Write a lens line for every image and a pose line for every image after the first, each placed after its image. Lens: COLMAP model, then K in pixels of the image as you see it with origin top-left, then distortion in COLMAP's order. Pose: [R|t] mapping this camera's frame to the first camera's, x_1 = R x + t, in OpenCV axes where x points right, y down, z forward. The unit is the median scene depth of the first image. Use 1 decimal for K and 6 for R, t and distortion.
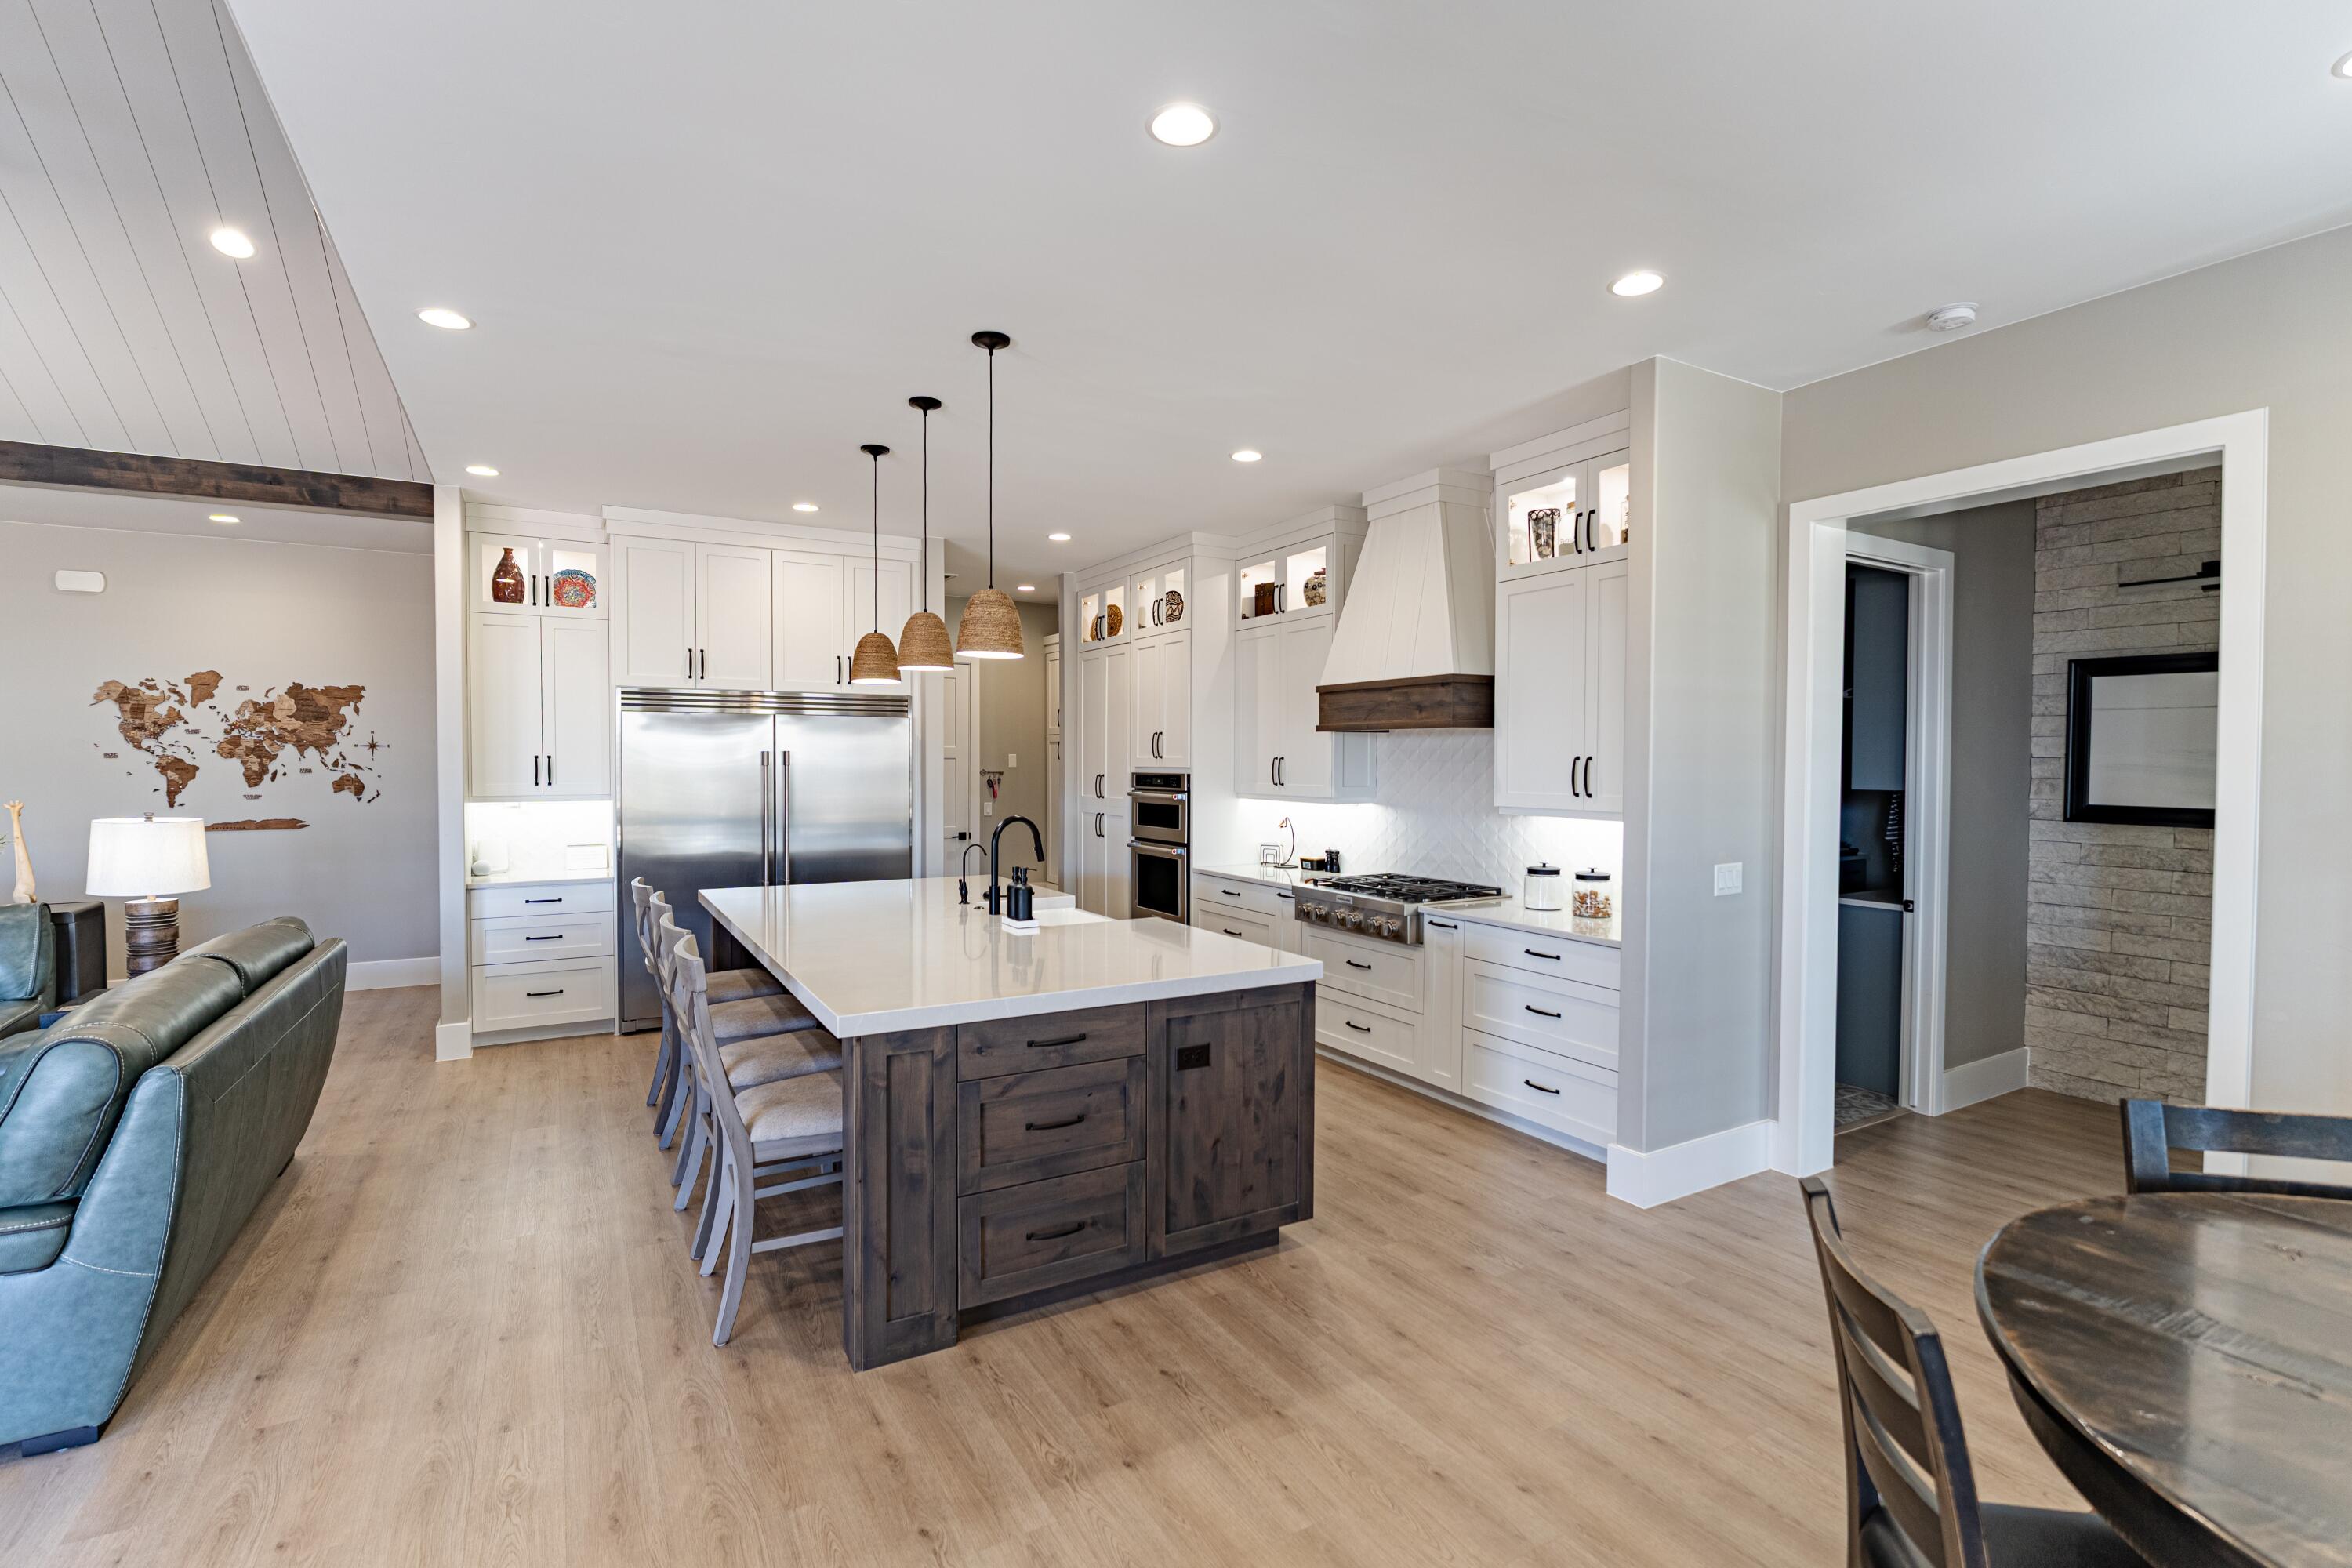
lens RADIAL K [[1081.7, 0, 1184.5], [0, 1081.7, 785.3], [0, 0, 1]] dist [-0.007521, -0.000925]
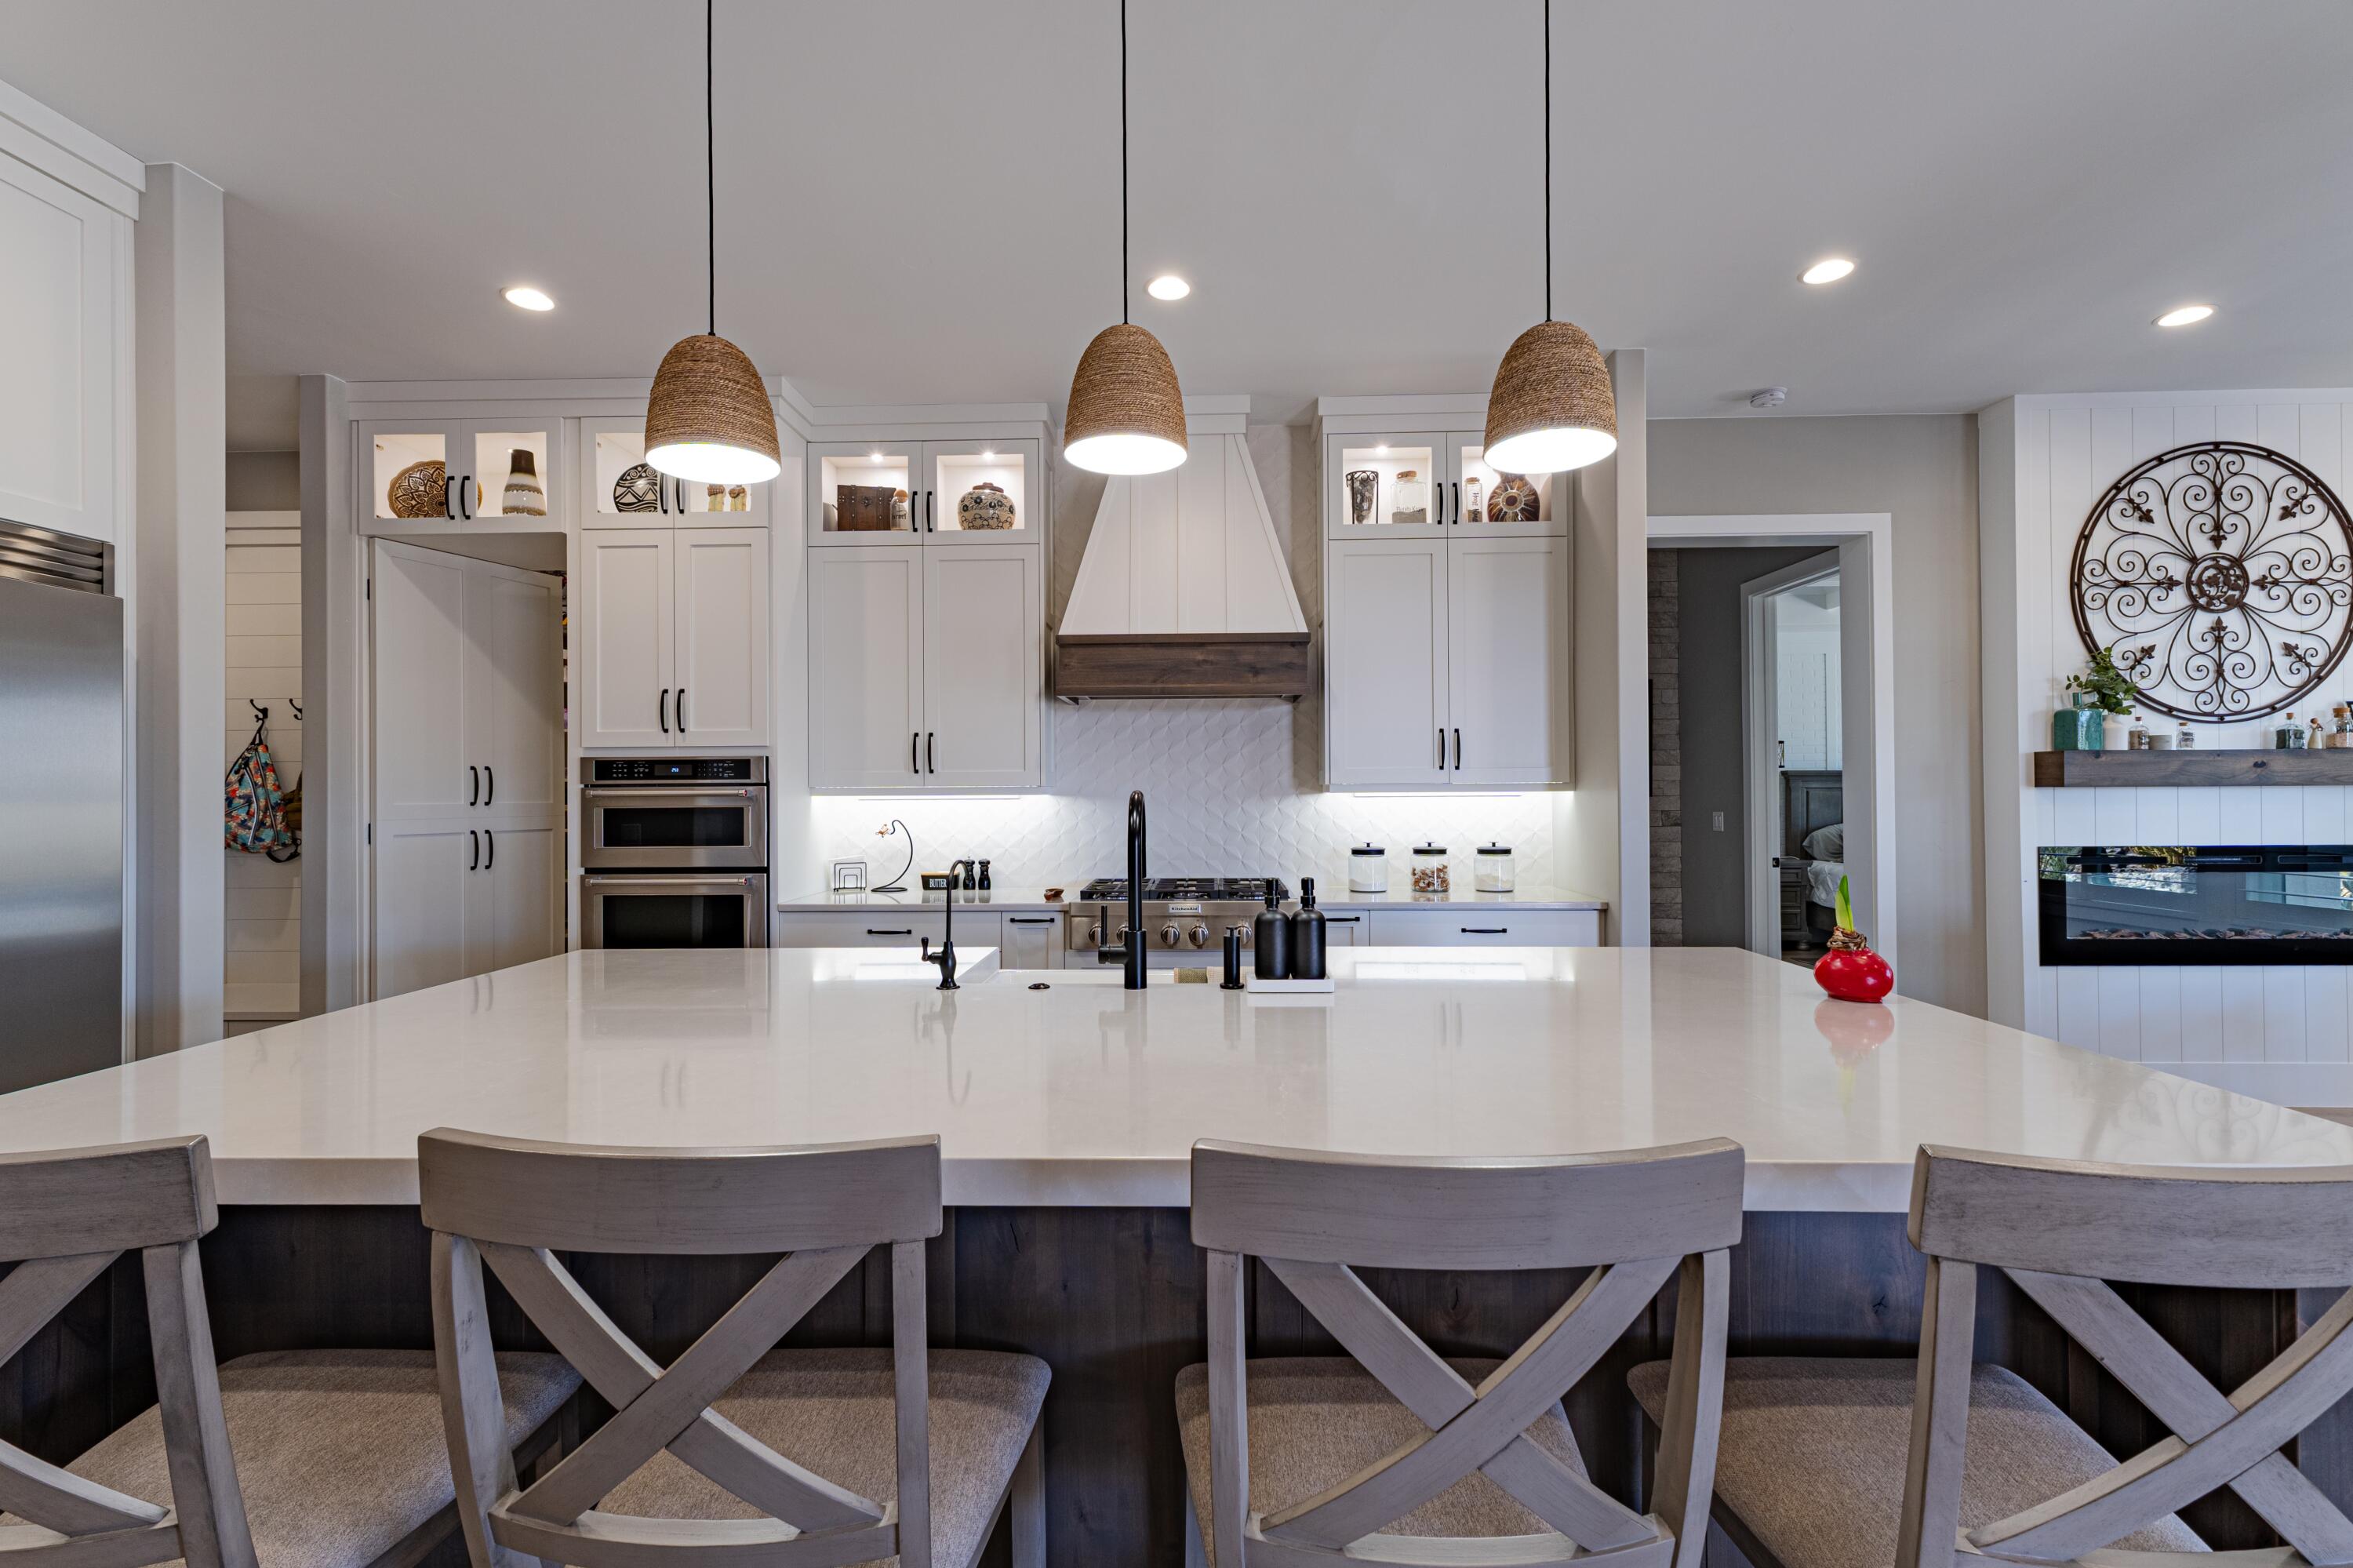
lens RADIAL K [[989.8, 0, 1180.2], [0, 989.8, 786.0], [0, 0, 1]] dist [0.005052, 0.000023]
pose [[0.526921, 0.001683, 0.849912, -0.462984], [0.027900, 0.999425, -0.019277, 0.031794], [-0.849456, 0.033870, 0.526571, 0.636113]]
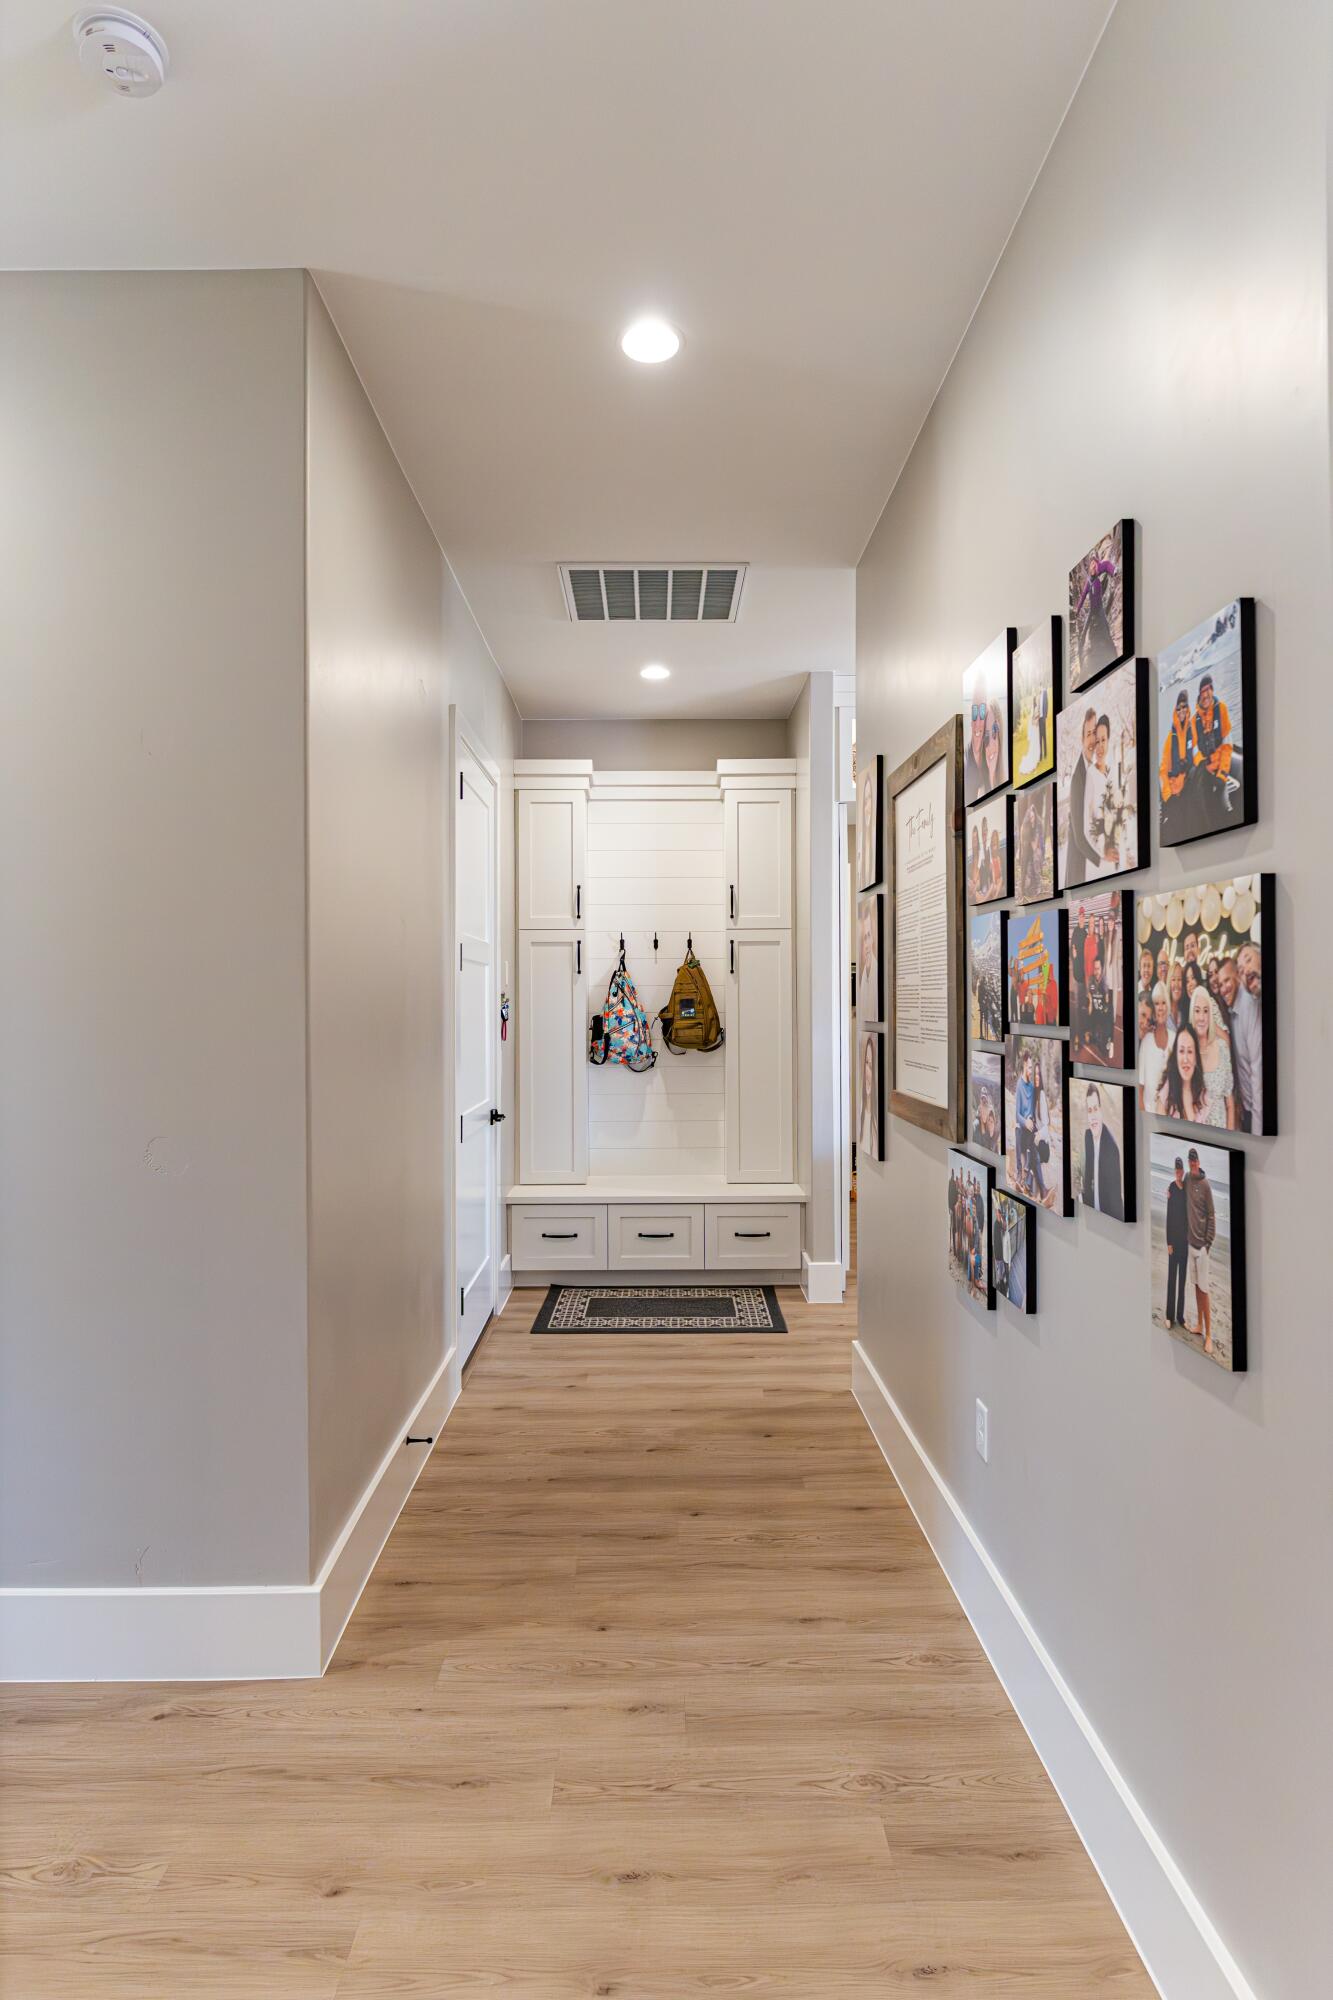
lens RADIAL K [[1057.2, 0, 660.2], [0, 1057.2, 997.9], [0, 0, 1]] dist [-0.000298, 0.000329]
pose [[0.497254, -0.001684, 0.867603, -1.079353], [0.025911, 0.999581, -0.012910, -0.002123], [-0.867218, 0.028900, 0.497089, 1.218656]]
